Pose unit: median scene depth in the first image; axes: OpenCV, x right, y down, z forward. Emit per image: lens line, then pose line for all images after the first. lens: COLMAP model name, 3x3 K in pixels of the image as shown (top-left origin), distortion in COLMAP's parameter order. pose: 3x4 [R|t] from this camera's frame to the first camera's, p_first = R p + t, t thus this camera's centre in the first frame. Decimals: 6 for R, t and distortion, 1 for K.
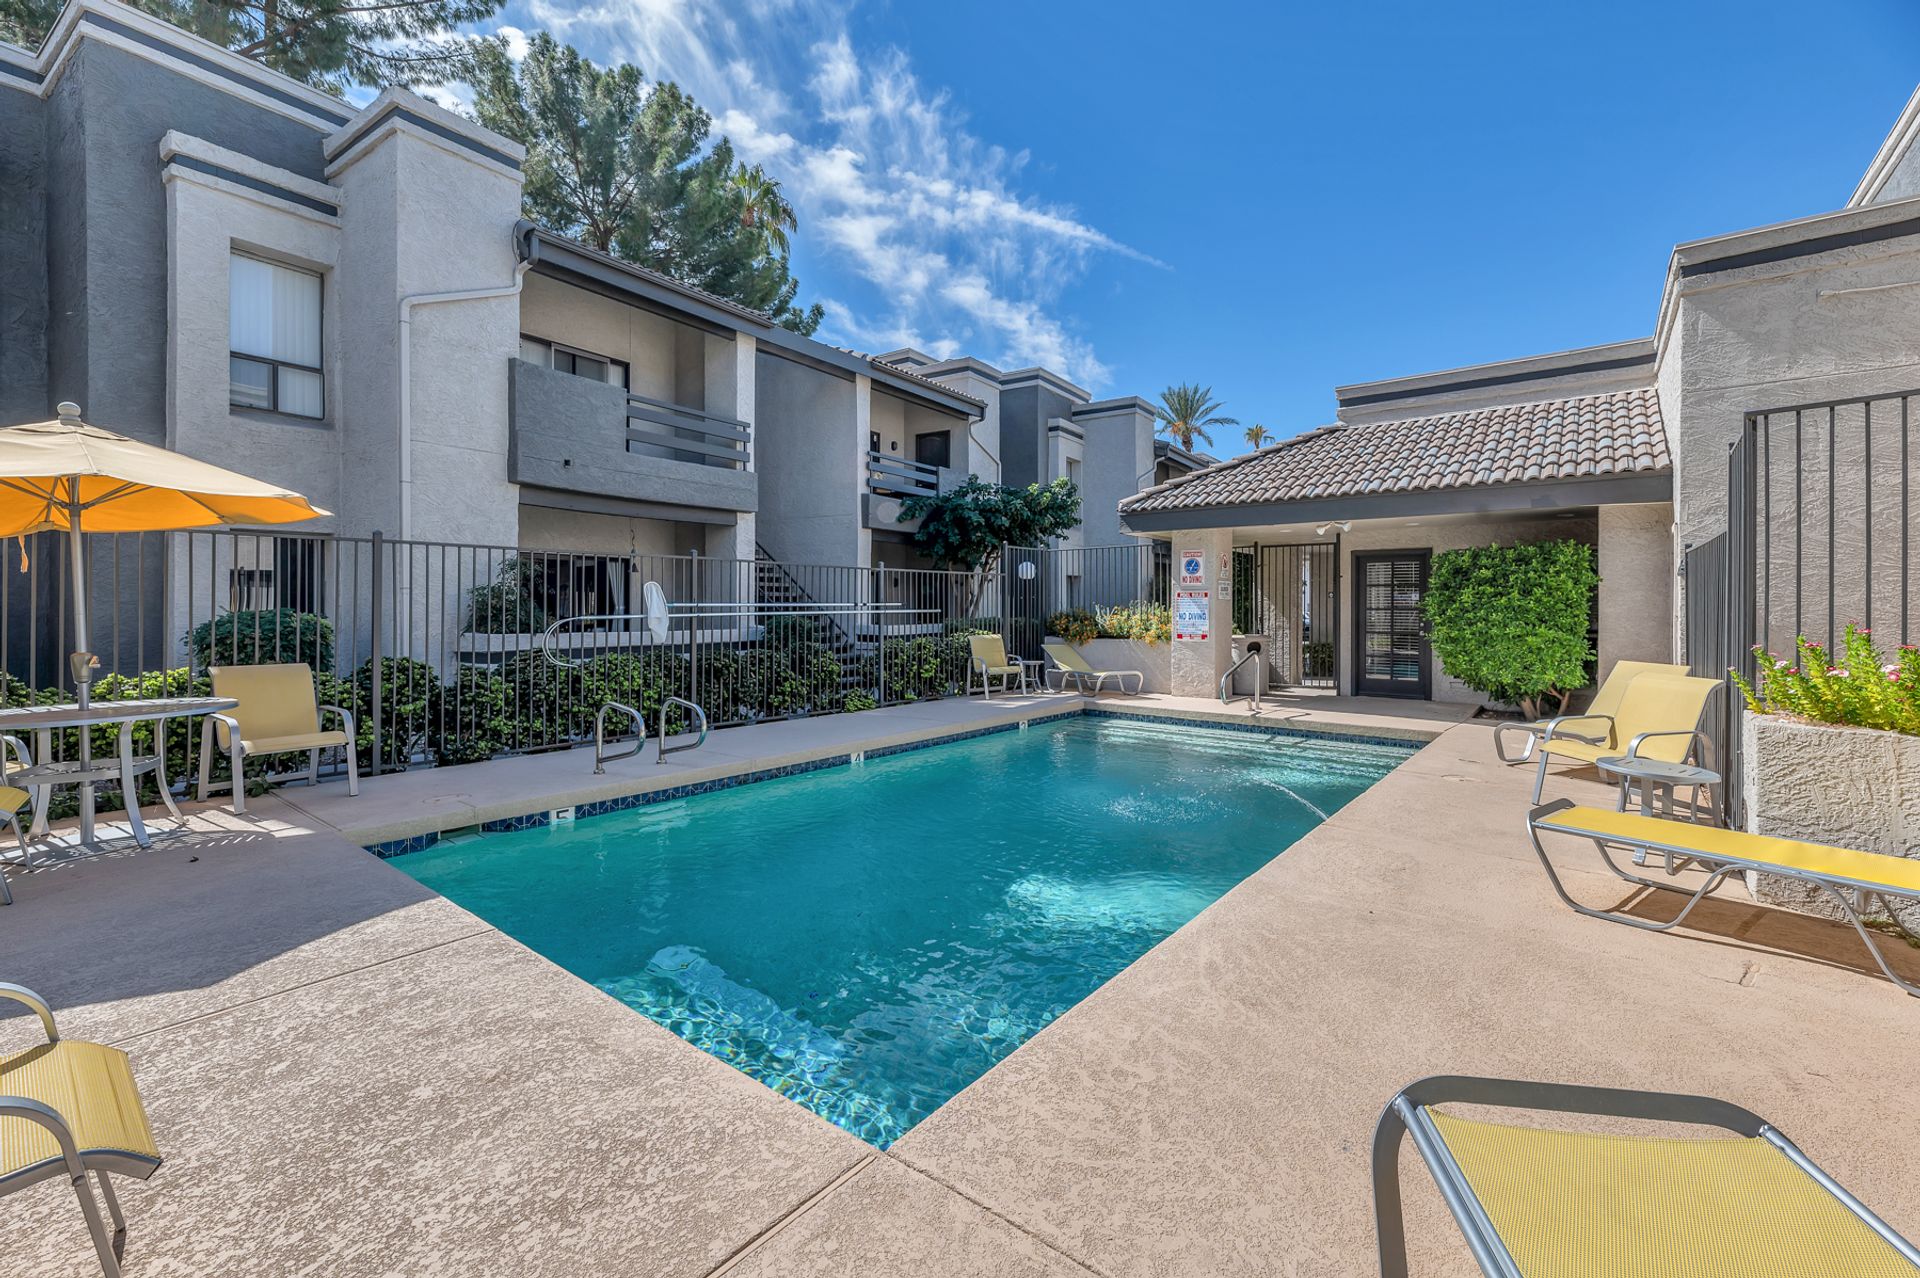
lens RADIAL K [[804.4, 0, 967.8], [0, 804.4, 604.2], [0, 0, 1]] dist [0.000658, 0.000003]
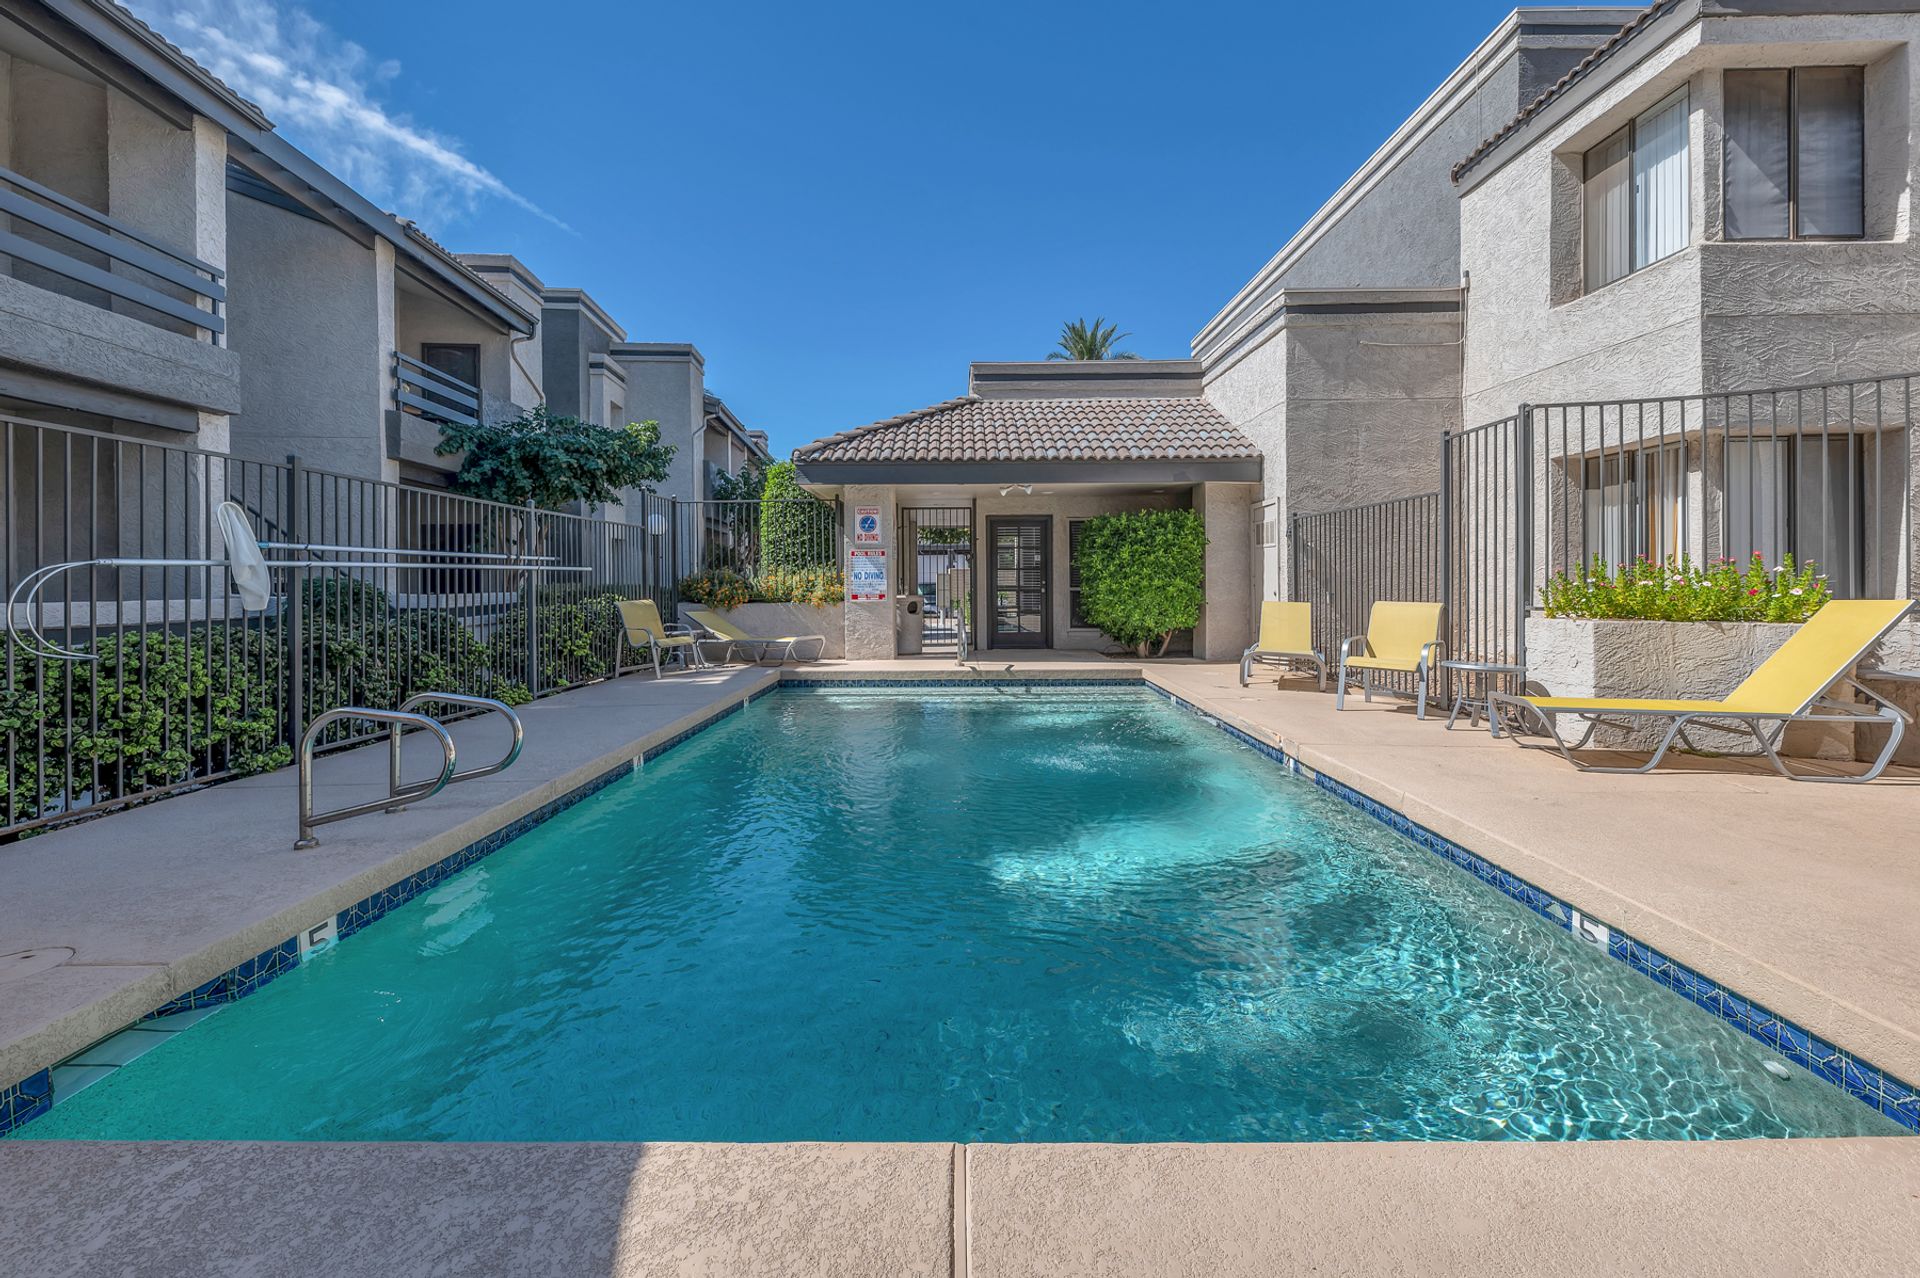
lens RADIAL K [[814.6, 0, 958.0], [0, 814.6, 578.0], [0, 0, 1]] dist [0.002532, 0.000196]
pose [[0.789331, -0.004158, 0.613954, -0.224651], [0.006208, 0.999980, -0.001209, 0.018958], [-0.613937, 0.004766, 0.789341, 0.159304]]
